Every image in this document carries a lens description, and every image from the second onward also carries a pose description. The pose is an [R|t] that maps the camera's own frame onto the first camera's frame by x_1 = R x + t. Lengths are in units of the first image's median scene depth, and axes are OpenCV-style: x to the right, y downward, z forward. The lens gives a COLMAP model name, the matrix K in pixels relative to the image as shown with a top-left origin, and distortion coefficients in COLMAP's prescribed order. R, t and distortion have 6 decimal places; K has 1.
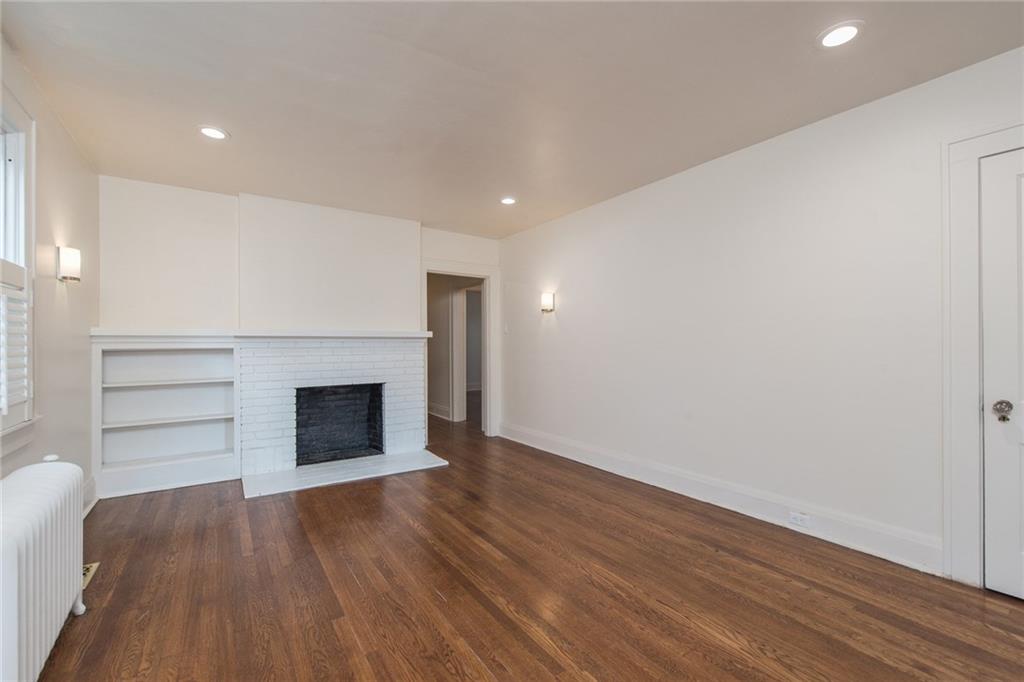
lens RADIAL K [[415.6, 0, 516.0], [0, 415.6, 339.1], [0, 0, 1]] dist [-0.004886, -0.000228]
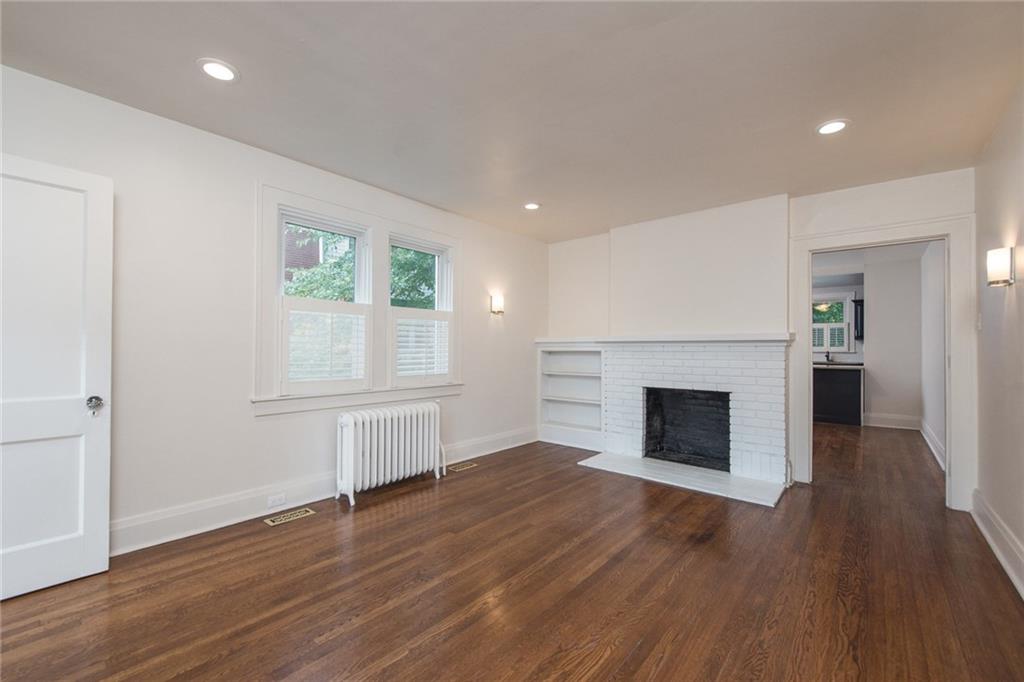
lens RADIAL K [[415.6, 0, 509.9], [0, 415.6, 338.6], [0, 0, 1]] dist [-0.004886, -0.000228]
pose [[0.276642, -0.019925, -0.960766, 0.468899], [0.007458, 0.999799, -0.018587, 0.004896], [0.960944, -0.002024, 0.276735, 0.350129]]
